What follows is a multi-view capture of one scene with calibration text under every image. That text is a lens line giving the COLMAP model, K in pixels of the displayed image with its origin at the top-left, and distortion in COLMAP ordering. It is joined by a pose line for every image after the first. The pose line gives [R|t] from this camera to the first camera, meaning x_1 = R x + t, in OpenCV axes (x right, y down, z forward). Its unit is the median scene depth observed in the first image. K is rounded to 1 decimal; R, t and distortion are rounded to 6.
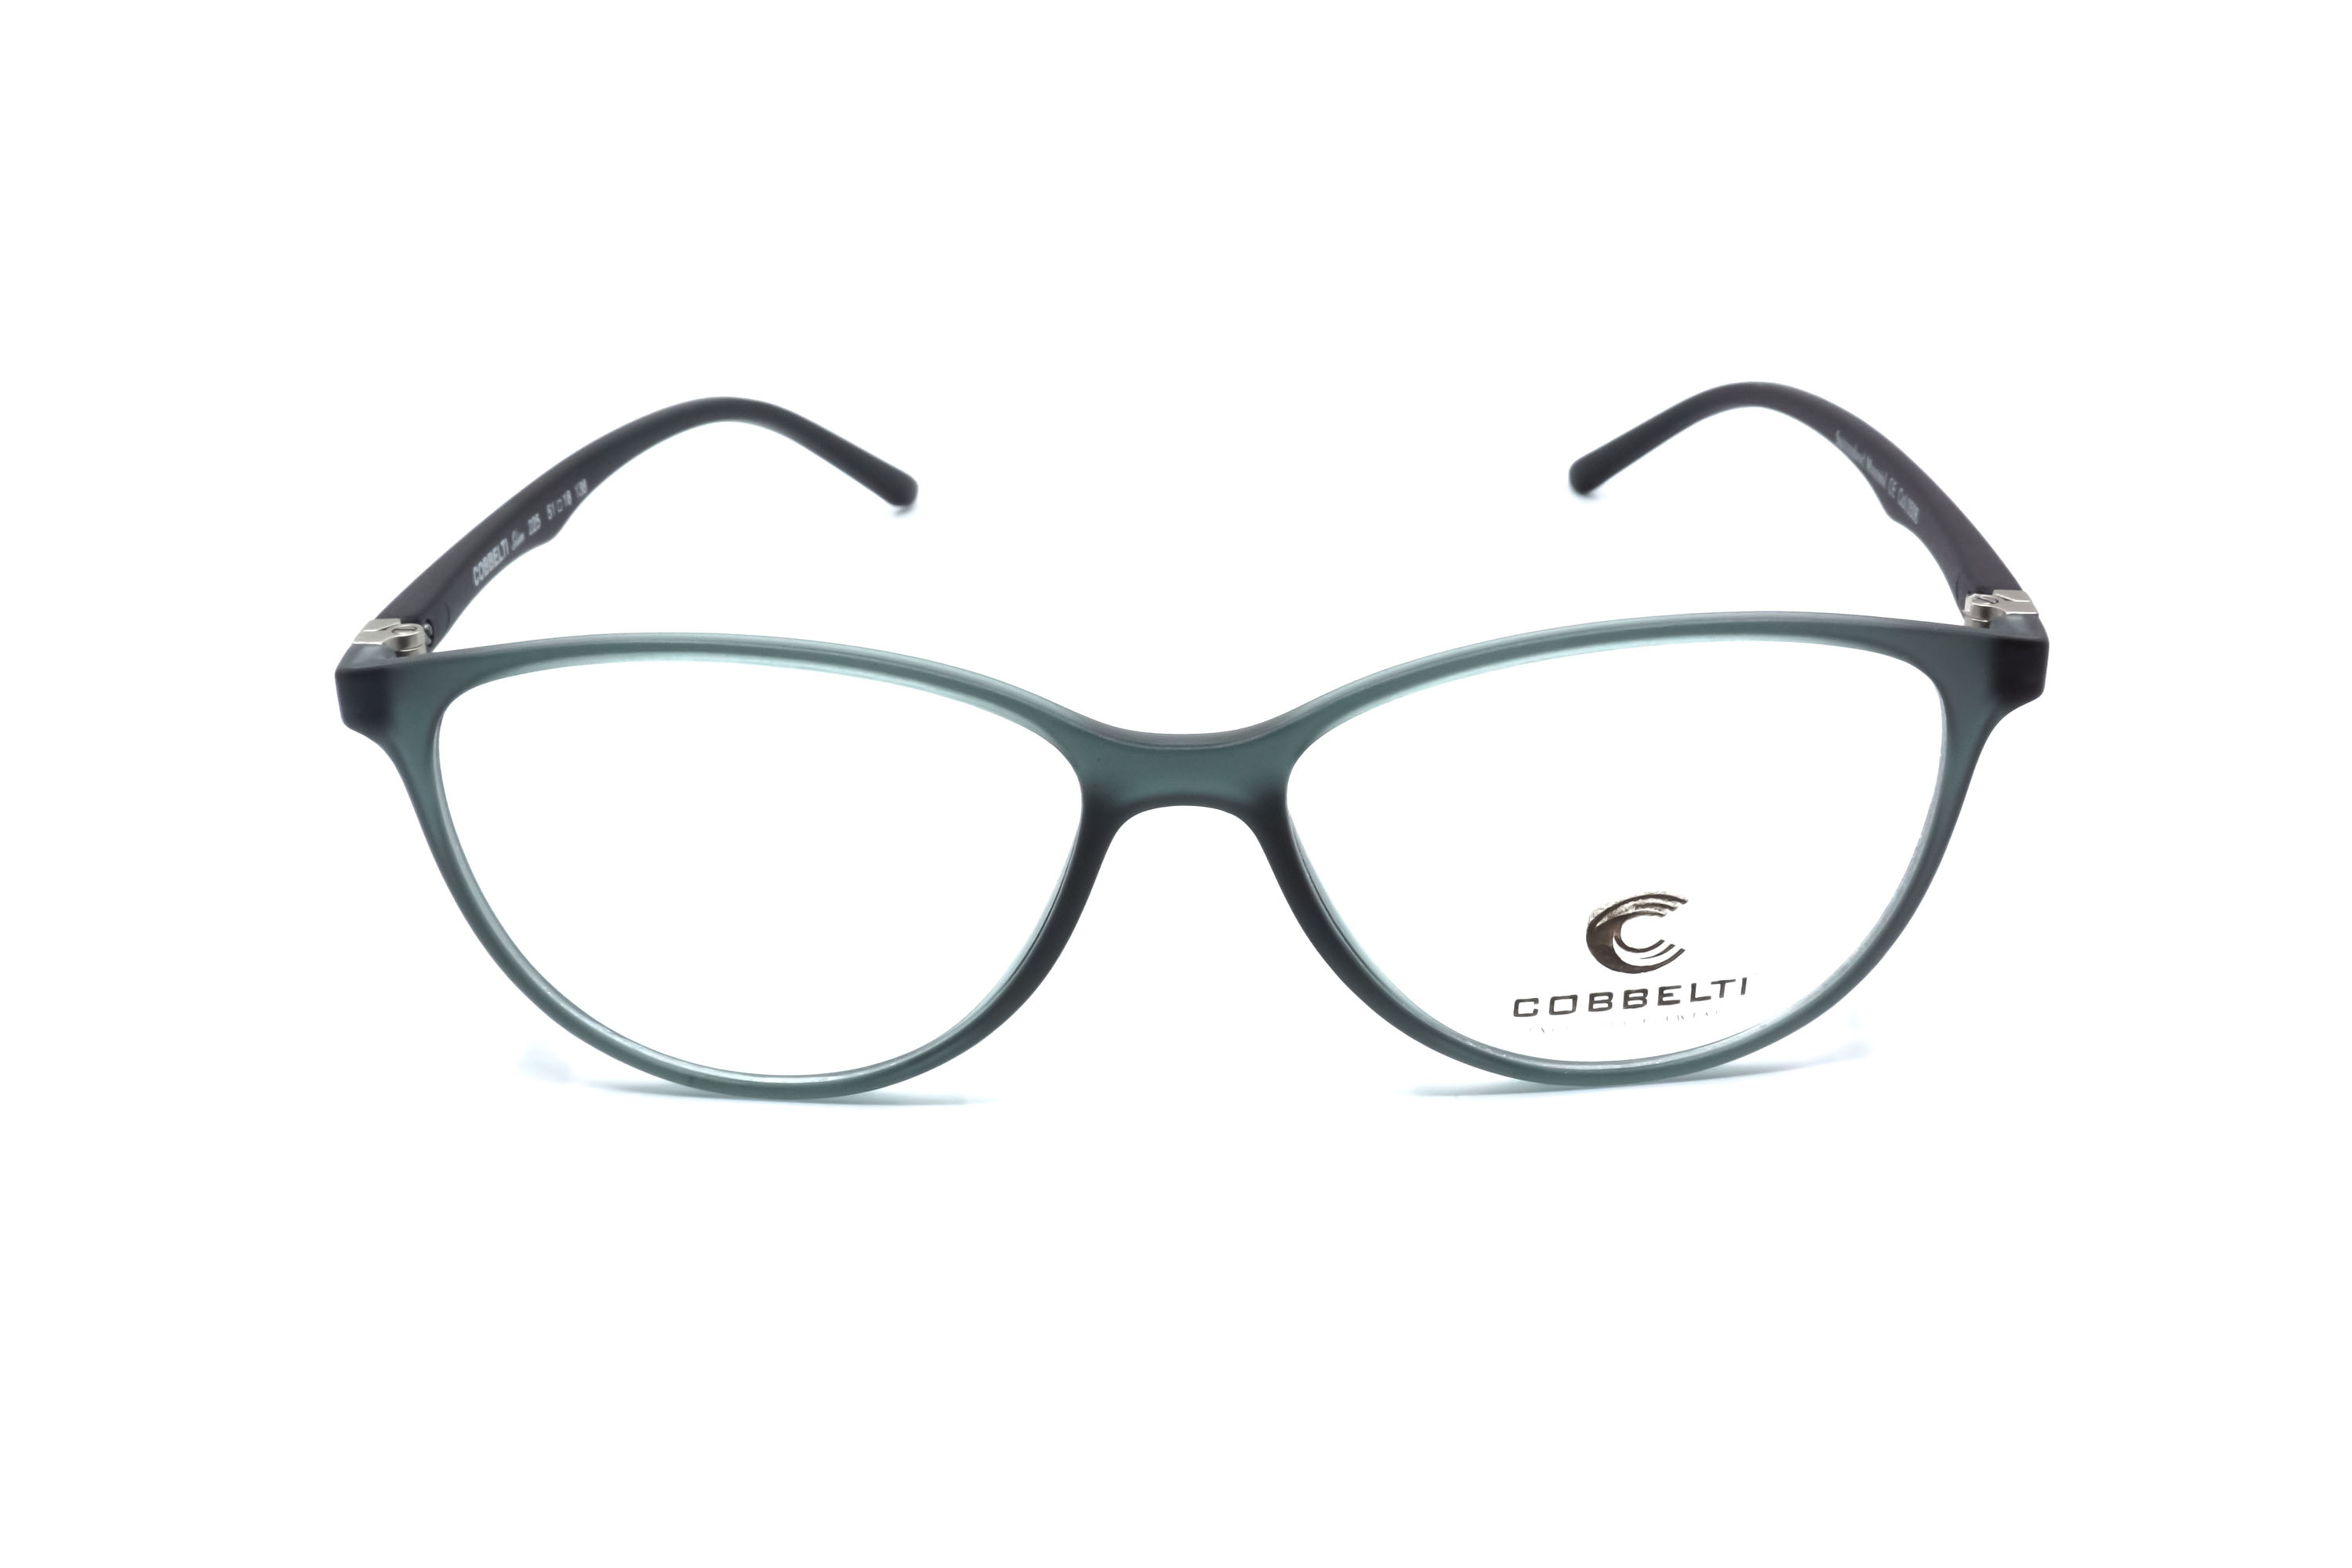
lens RADIAL K [[2649.8, 0, 1180.6], [0, 2649.8, 789.4], [0, 0, 1]] dist [0.015890, 0.000000]
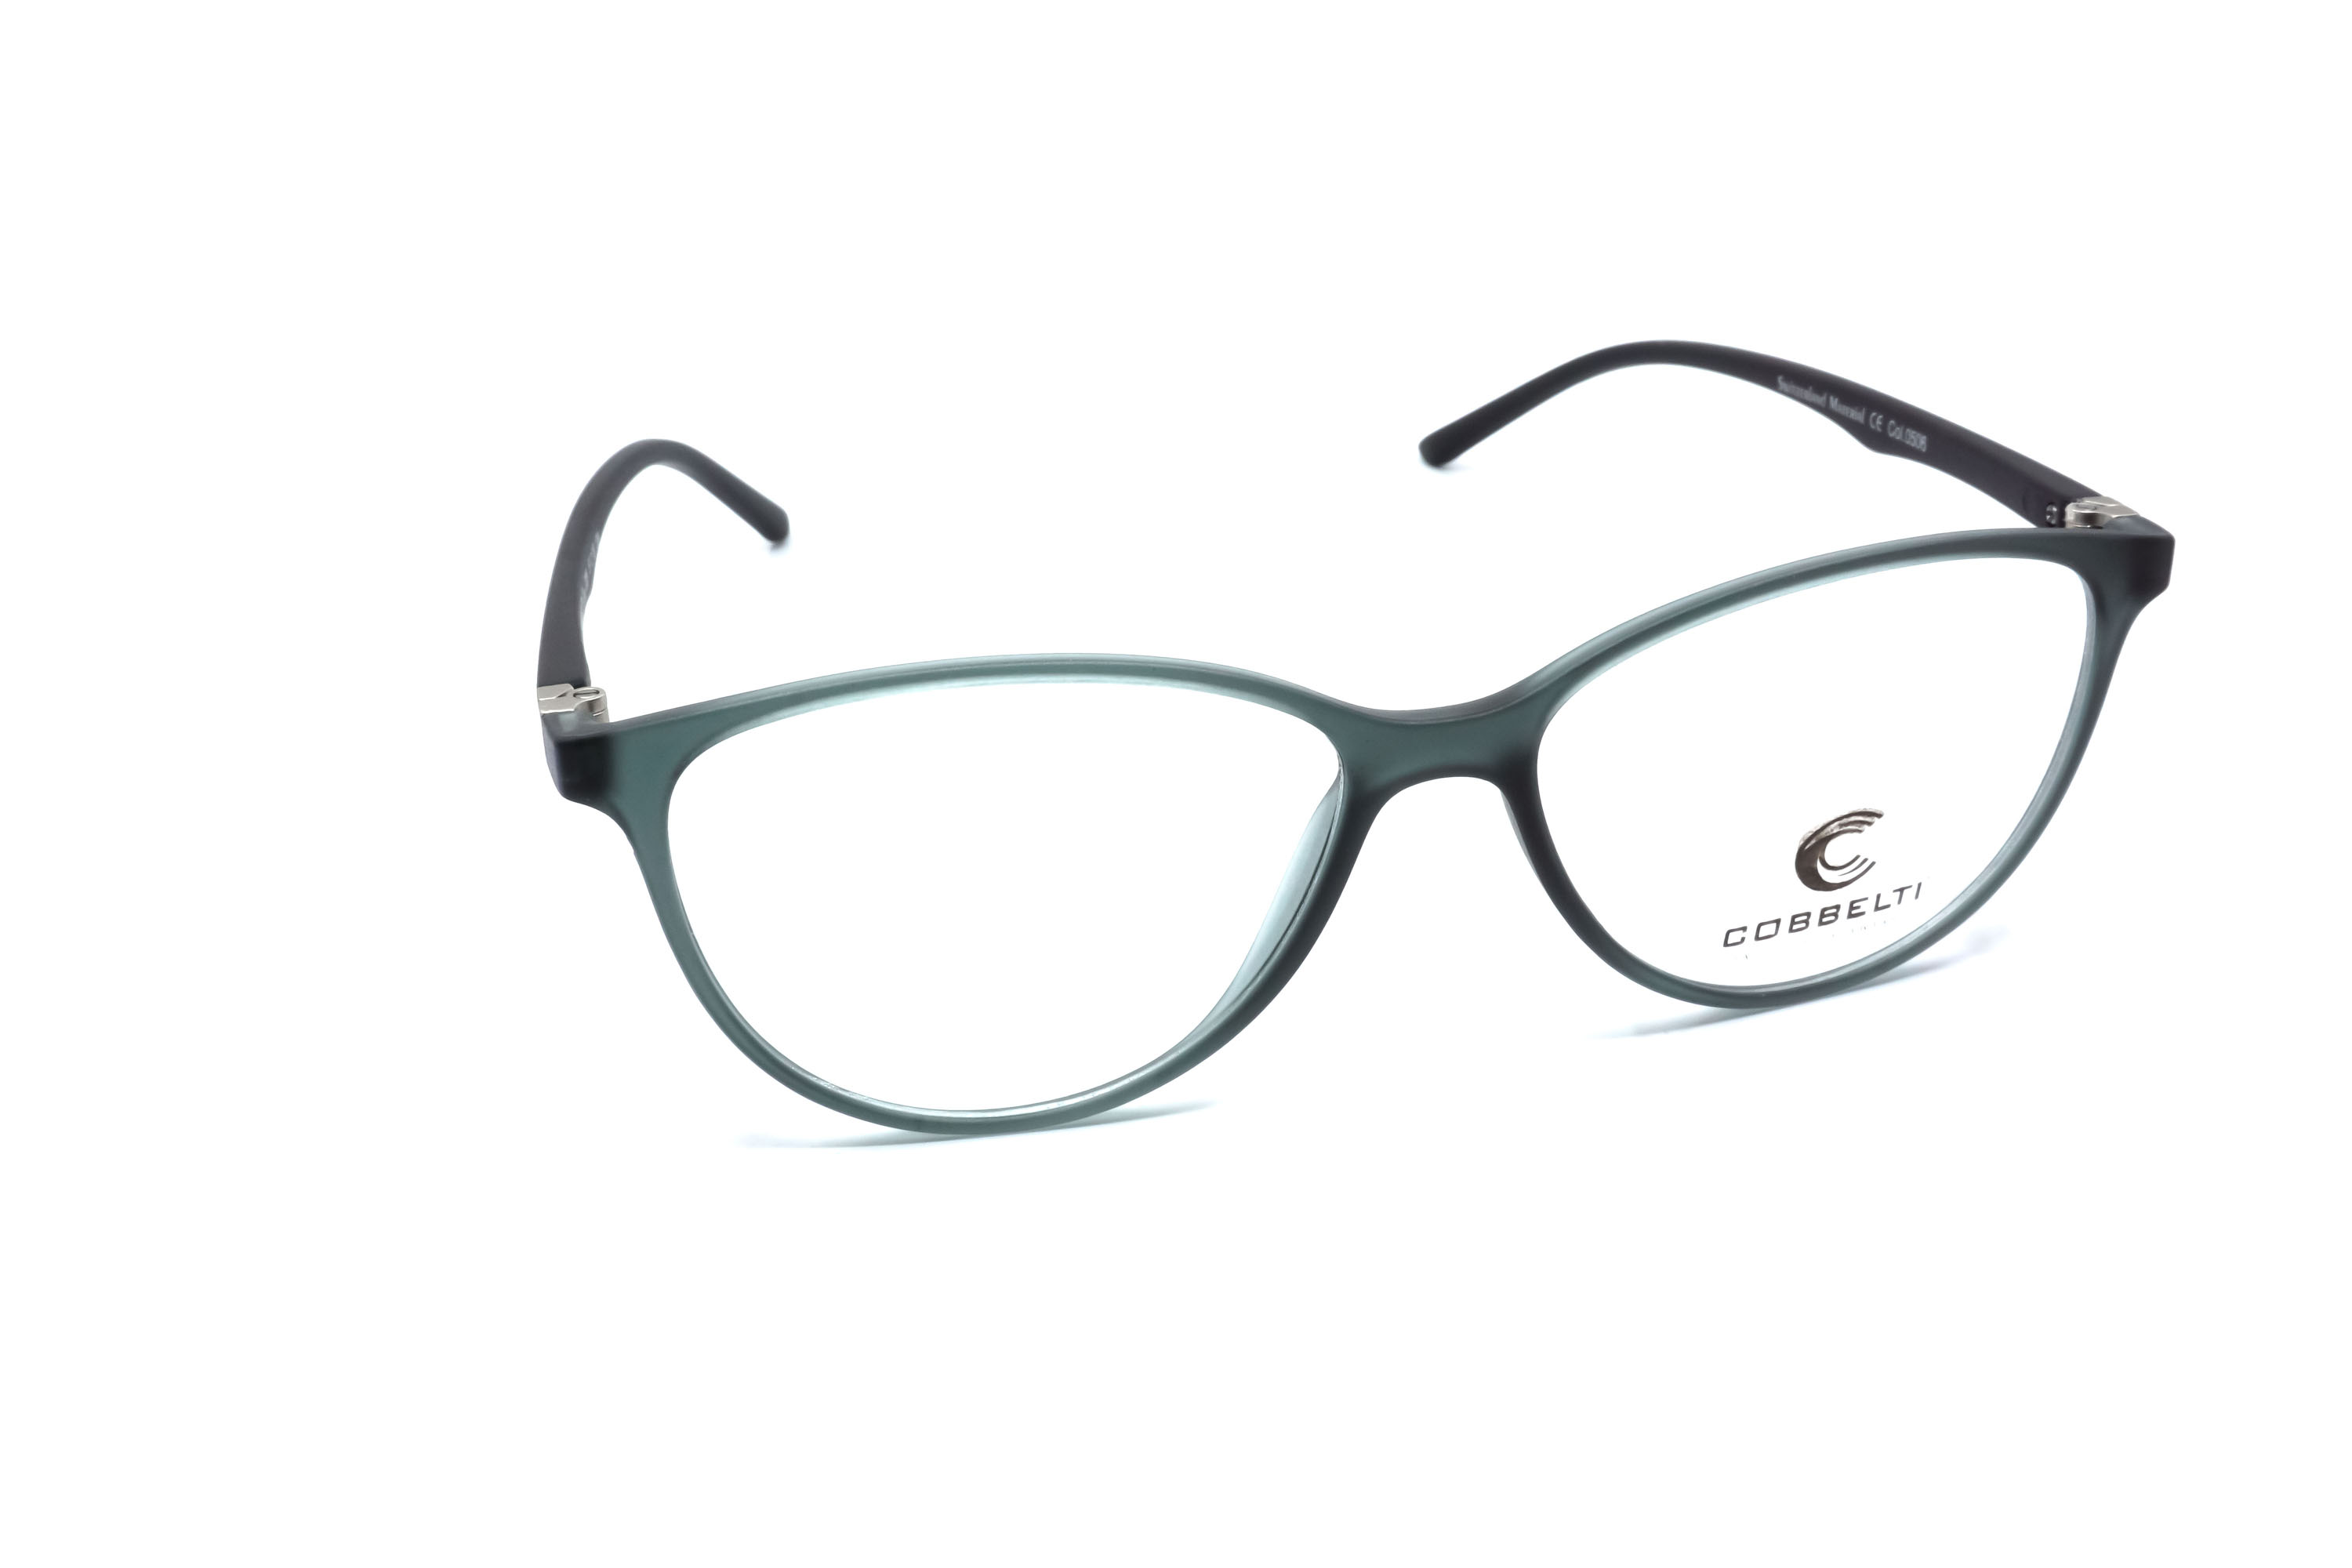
lens RADIAL K [[2649.8, 0, 1175.0], [0, 2649.8, 781.6], [0, 0, 1]] dist [0.015890, 0.000000]
pose [[0.967246, -0.115560, 0.226013, -0.311160], [0.118199, 0.992988, 0.001865, -0.006255], [-0.224644, 0.024911, 0.974122, 0.032837]]
